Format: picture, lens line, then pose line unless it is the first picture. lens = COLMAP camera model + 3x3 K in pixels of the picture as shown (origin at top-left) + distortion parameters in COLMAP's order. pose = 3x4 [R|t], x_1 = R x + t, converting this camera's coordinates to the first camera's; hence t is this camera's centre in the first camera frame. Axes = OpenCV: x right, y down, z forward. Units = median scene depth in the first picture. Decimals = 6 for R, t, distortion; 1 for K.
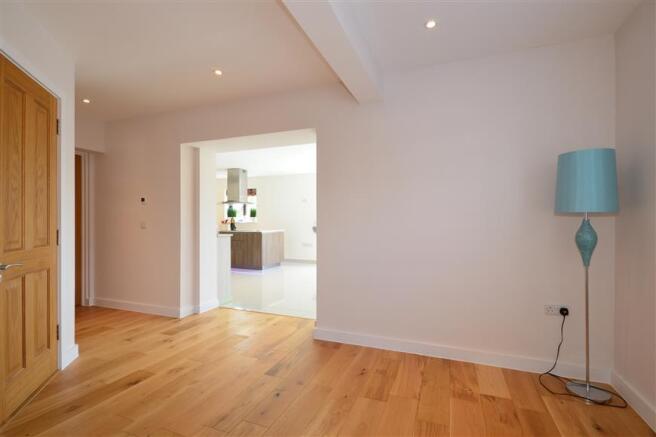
lens RADIAL K [[306.3, 0, 328.0], [0, 306.3, 218.5], [0, 0, 1]] dist [-0.001124, -0.000236]
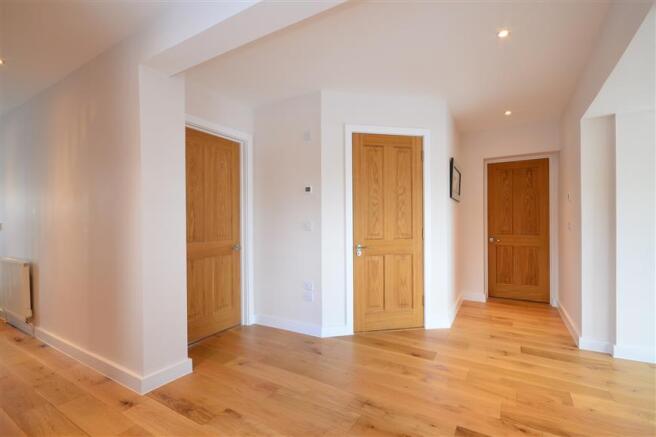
lens RADIAL K [[306.3, 0, 328.0], [0, 306.3, 218.5], [0, 0, 1]] dist [-0.001124, -0.000236]
pose [[-0.157662, 0.003763, -0.987486, 0.629008], [0.014873, 0.999888, 0.001435, -0.018797], [0.987381, -0.014460, -0.157700, 0.845076]]
